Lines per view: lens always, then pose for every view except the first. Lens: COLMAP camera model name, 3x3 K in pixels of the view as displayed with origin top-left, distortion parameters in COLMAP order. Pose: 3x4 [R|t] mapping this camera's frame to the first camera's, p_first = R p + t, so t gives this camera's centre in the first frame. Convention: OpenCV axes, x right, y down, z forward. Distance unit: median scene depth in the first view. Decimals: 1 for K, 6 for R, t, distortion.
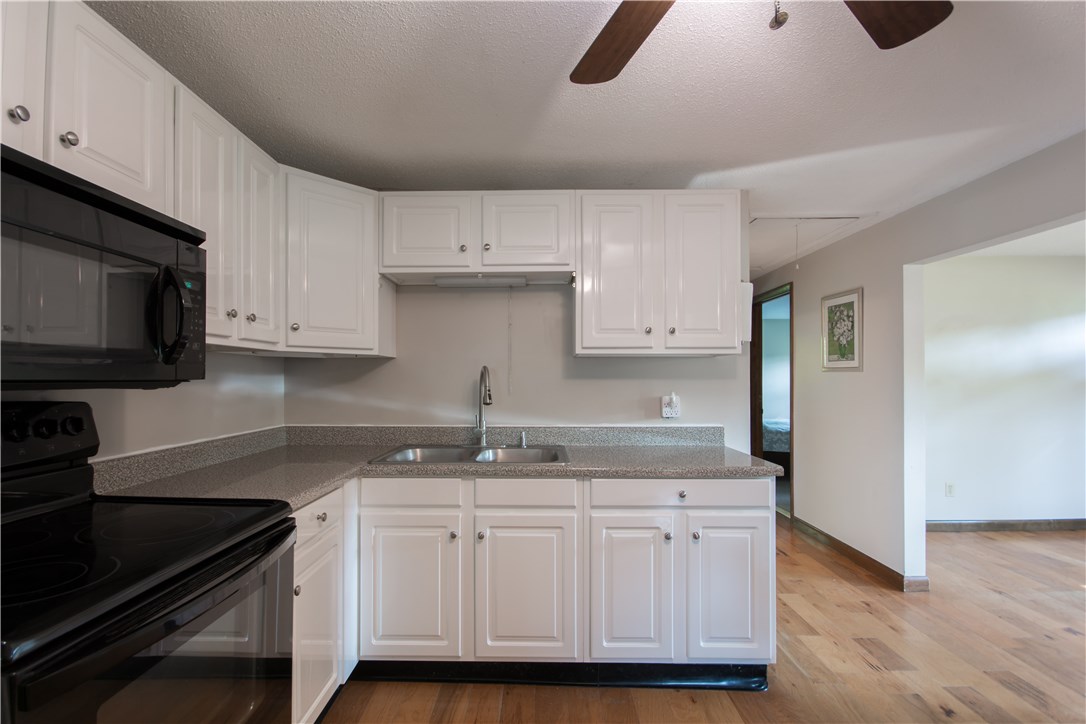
lens RADIAL K [[486.0, 0, 534.8], [0, 486.0, 375.2], [0, 0, 1]] dist [-0.001877, -0.000233]
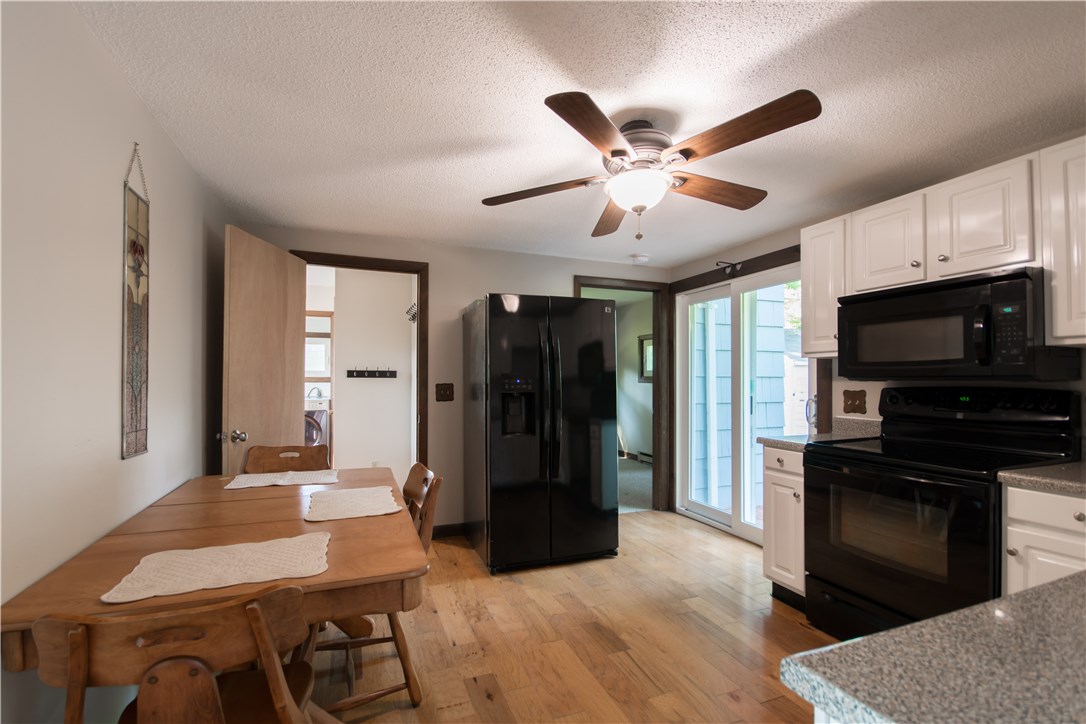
lens RADIAL K [[486.0, 0, 534.8], [0, 486.0, 375.2], [0, 0, 1]] dist [-0.001877, -0.000233]
pose [[-0.926732, -0.003195, -0.375709, 0.584804], [0.003786, 0.999834, -0.017842, 0.015213], [0.375703, -0.017957, -0.926566, 0.946189]]
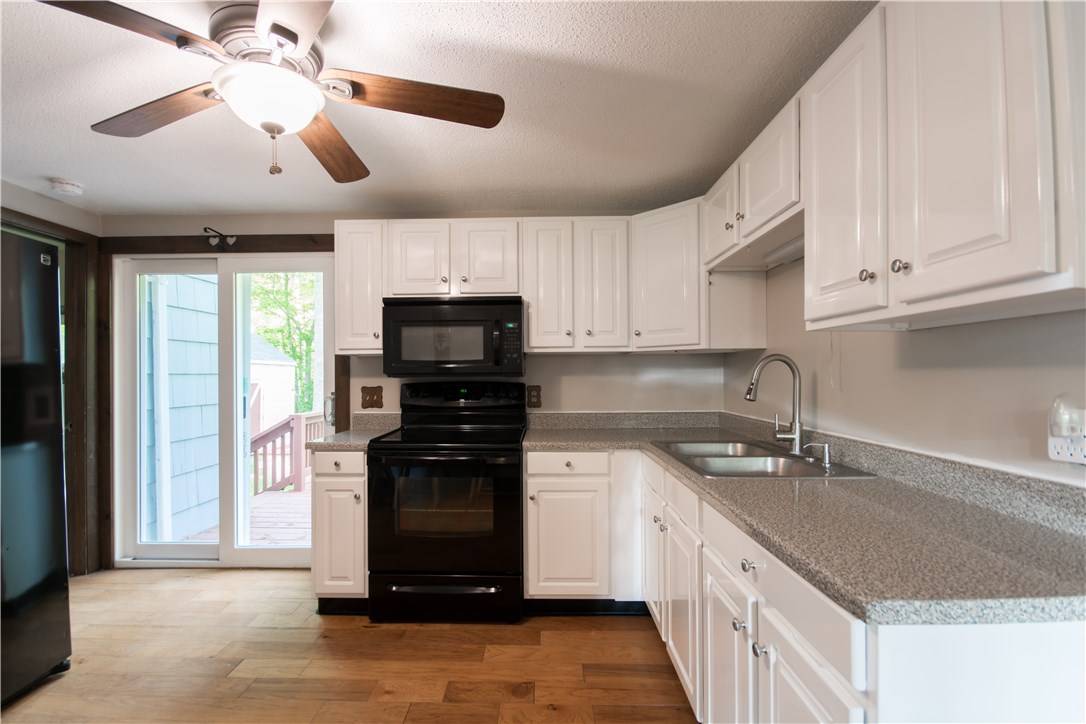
lens RADIAL K [[486.0, 0, 534.8], [0, 486.0, 375.2], [0, 0, 1]] dist [-0.001877, -0.000233]
pose [[-0.000454, 0.001781, -0.999998, 0.671155], [0.015912, 0.999872, 0.001774, 0.009415], [0.999873, -0.015911, -0.000483, 0.578297]]
